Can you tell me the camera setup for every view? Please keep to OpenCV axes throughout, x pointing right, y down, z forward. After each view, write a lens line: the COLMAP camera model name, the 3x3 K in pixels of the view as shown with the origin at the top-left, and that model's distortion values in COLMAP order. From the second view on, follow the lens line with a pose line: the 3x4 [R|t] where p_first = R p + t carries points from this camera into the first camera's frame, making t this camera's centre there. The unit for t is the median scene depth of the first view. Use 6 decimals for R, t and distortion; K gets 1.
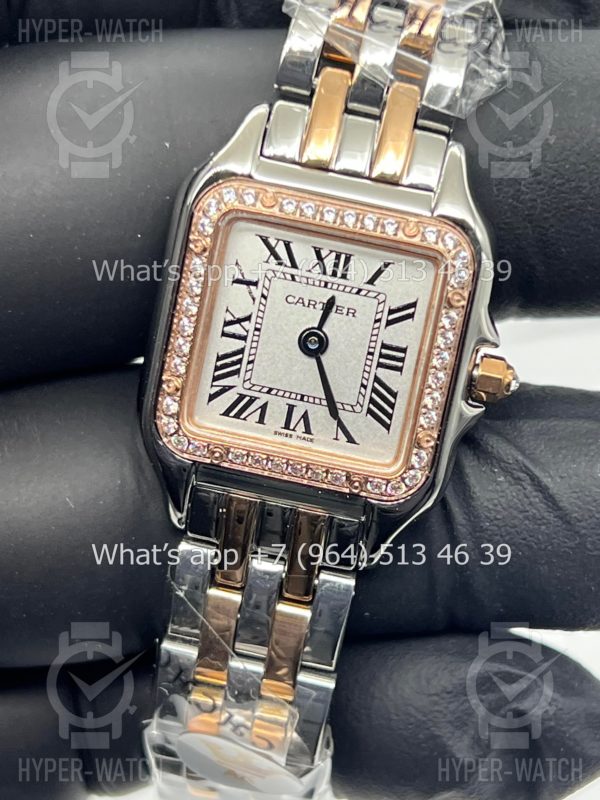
lens RADIAL K [[1839.4, 0, 300.0], [0, 1839.4, 400.0], [0, 0, 1]] dist [0.099508, 0.143615]
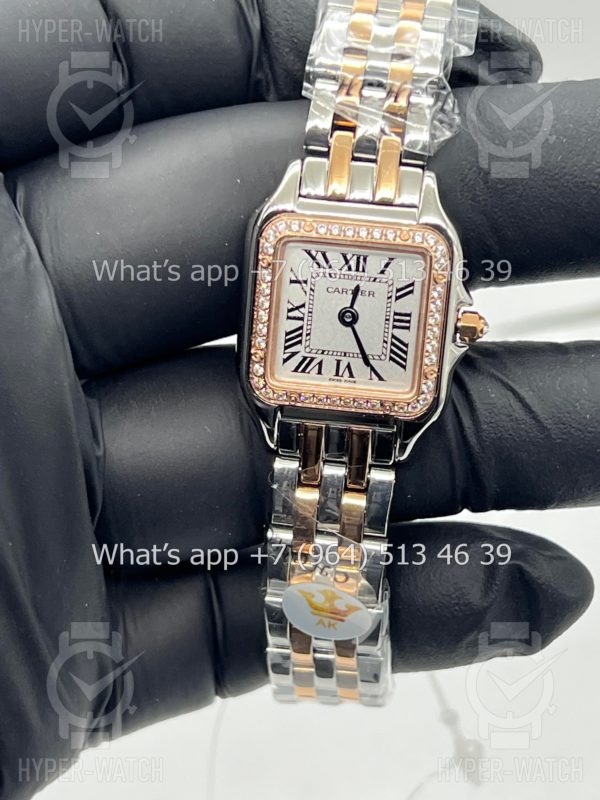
lens RADIAL K [[1787.9, 0, 300.0], [0, 1787.9, 400.0], [0, 0, 1]] dist [0.010352, 0.260502]
pose [[0.993413, -0.113140, -0.018192, -0.013039], [0.113844, 0.992526, 0.043956, -0.032526], [0.013082, -0.045737, 0.998868, -0.455451]]
